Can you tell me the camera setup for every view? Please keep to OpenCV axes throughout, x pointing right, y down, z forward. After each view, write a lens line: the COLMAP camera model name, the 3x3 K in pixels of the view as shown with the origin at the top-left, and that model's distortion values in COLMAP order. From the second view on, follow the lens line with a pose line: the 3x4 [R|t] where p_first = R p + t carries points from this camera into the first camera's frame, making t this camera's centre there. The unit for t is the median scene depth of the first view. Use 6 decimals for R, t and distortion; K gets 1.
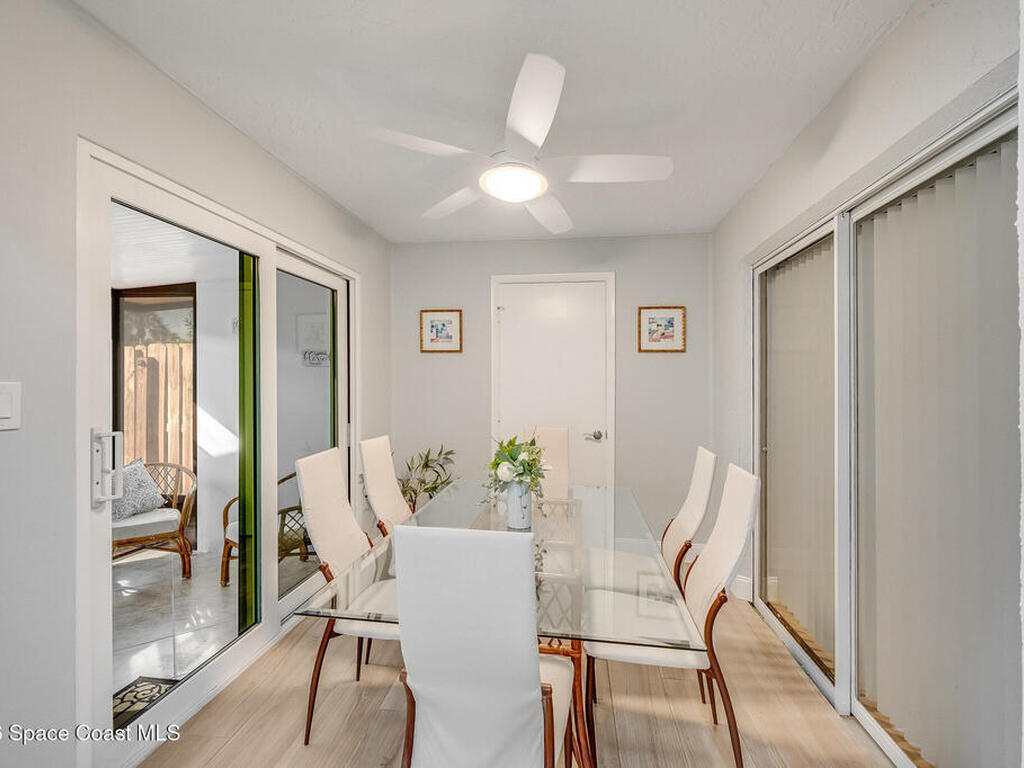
lens RADIAL K [[457.3, 0, 516.7], [0, 457.3, 387.0], [0, 0, 1]] dist [-0.000659, 0.001021]
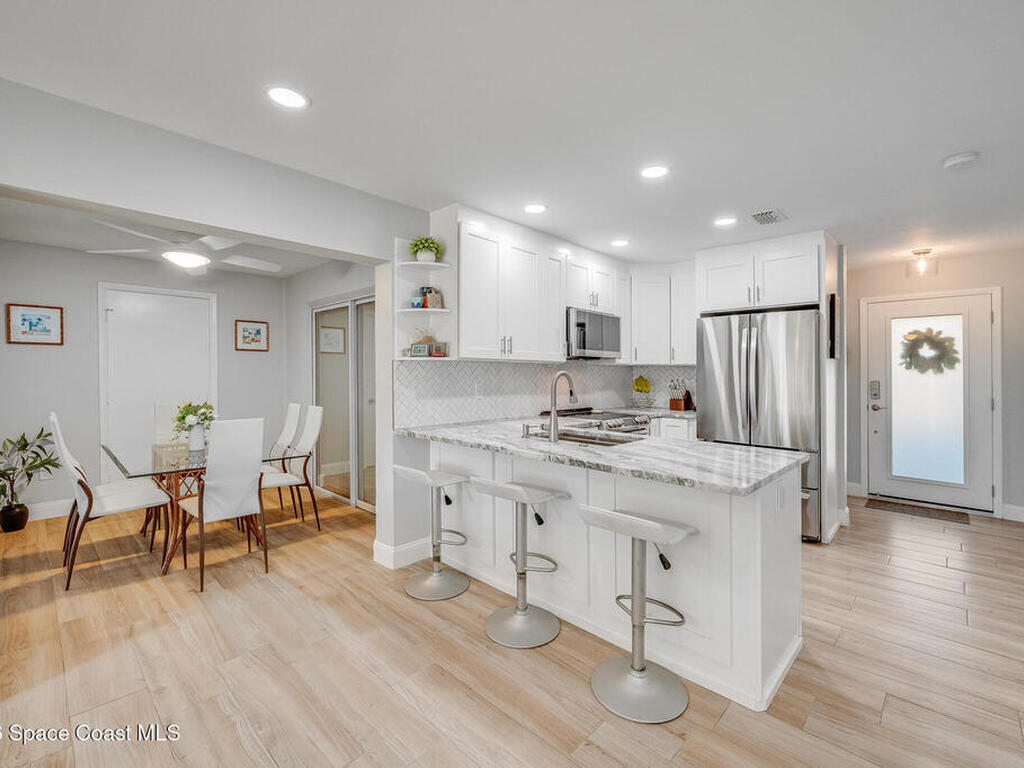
lens RADIAL K [[457.3, 0, 518.1], [0, 457.3, 370.7], [0, 0, 1]] dist [-0.000659, 0.001021]
pose [[0.589217, -0.004368, 0.807963, -0.379402], [0.010290, 0.999945, -0.002098, 0.002166], [-0.807909, 0.009550, 0.589230, -0.593608]]
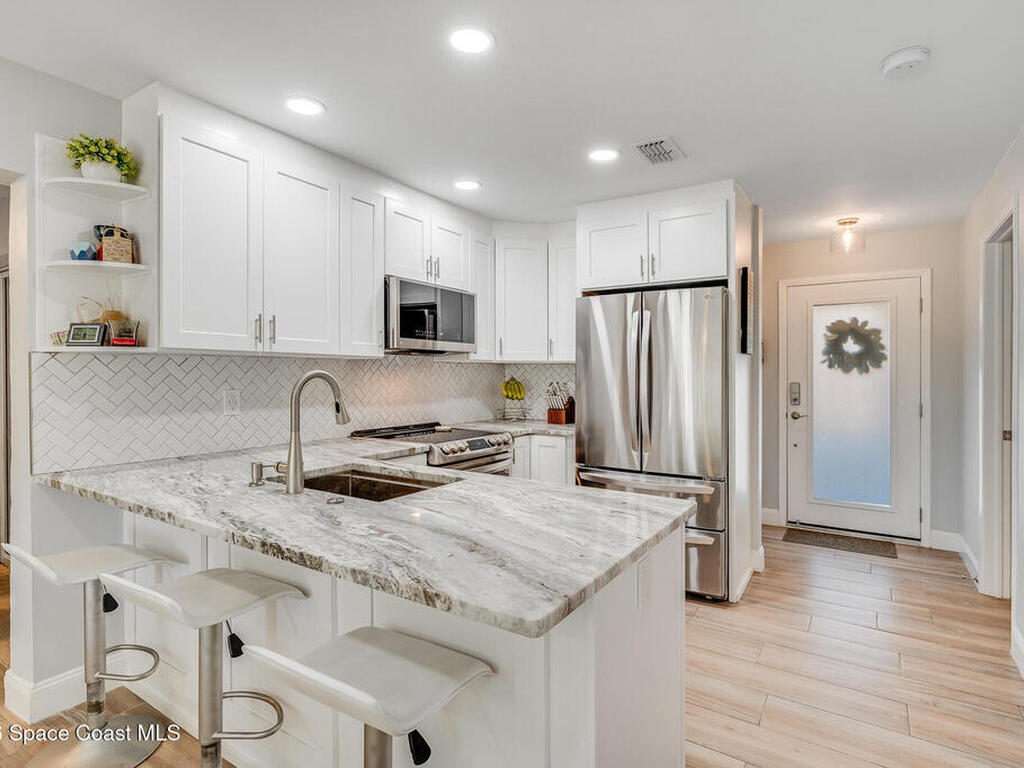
lens RADIAL K [[539.3, 0, 515.3], [0, 539.3, 375.9], [0, 0, 1]] dist [0.001599, 0.000264]
pose [[0.433642, -0.013418, 0.900985, -0.119963], [0.011158, 0.999892, 0.009521, 0.004553], [-0.901016, 0.005924, 0.433745, -0.605712]]
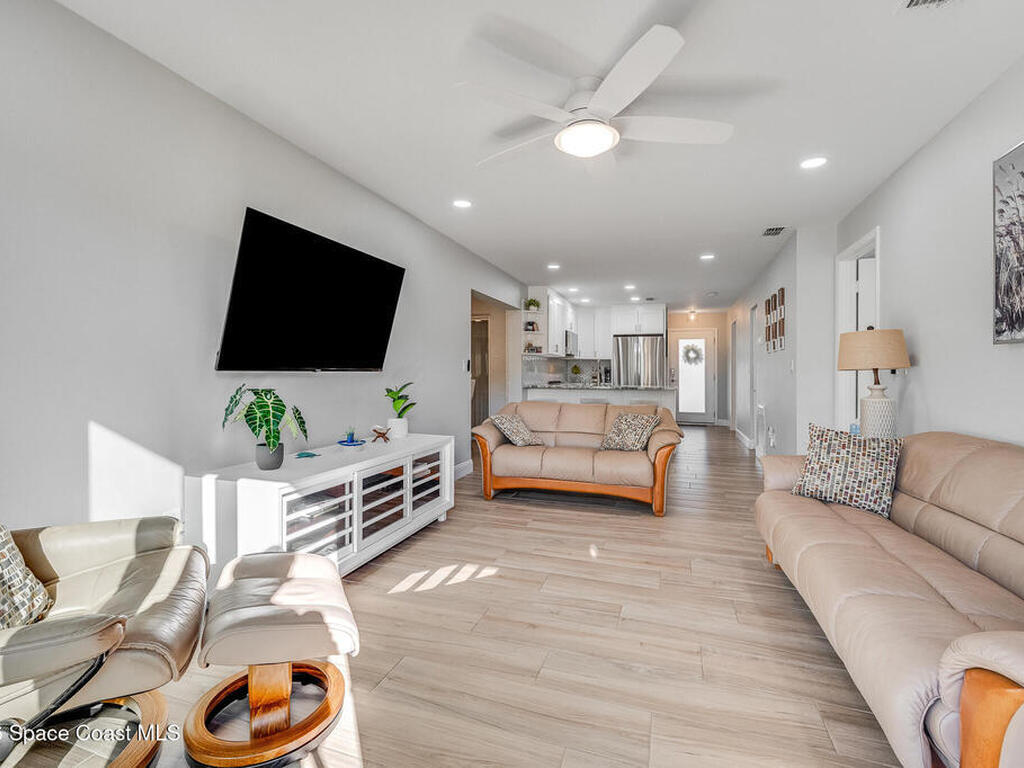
lens RADIAL K [[460.8, 0, 513.0], [0, 460.8, 376.7], [0, 0, 1]] dist [0.000537, -0.000630]
pose [[0.217312, -0.011429, 0.976035, -1.738812], [0.011687, 0.999890, 0.009106, 0.056059], [-0.976032, 0.009428, 0.217422, -0.294214]]
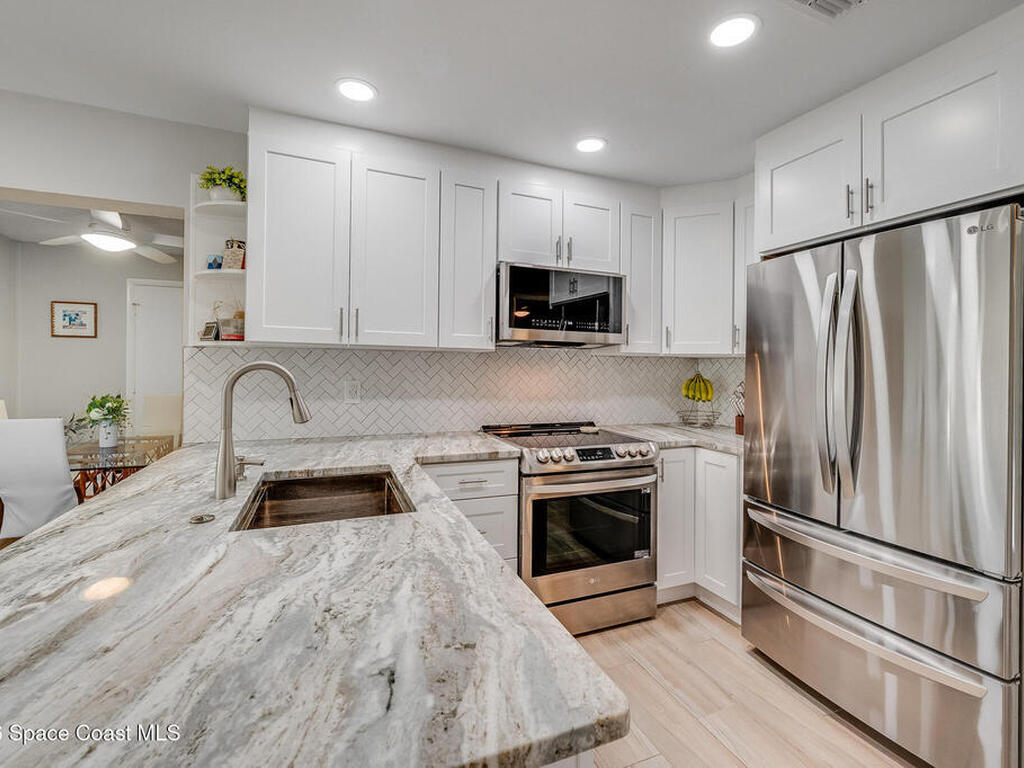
lens RADIAL K [[460.8, 0, 516.0], [0, 460.8, 365.5], [0, 0, 1]] dist [0.000537, -0.000630]
pose [[0.867083, 0.003254, 0.498153, 0.246138], [0.000607, 0.999971, -0.007587, 0.009412], [-0.498163, 0.006881, 0.867056, -0.653942]]
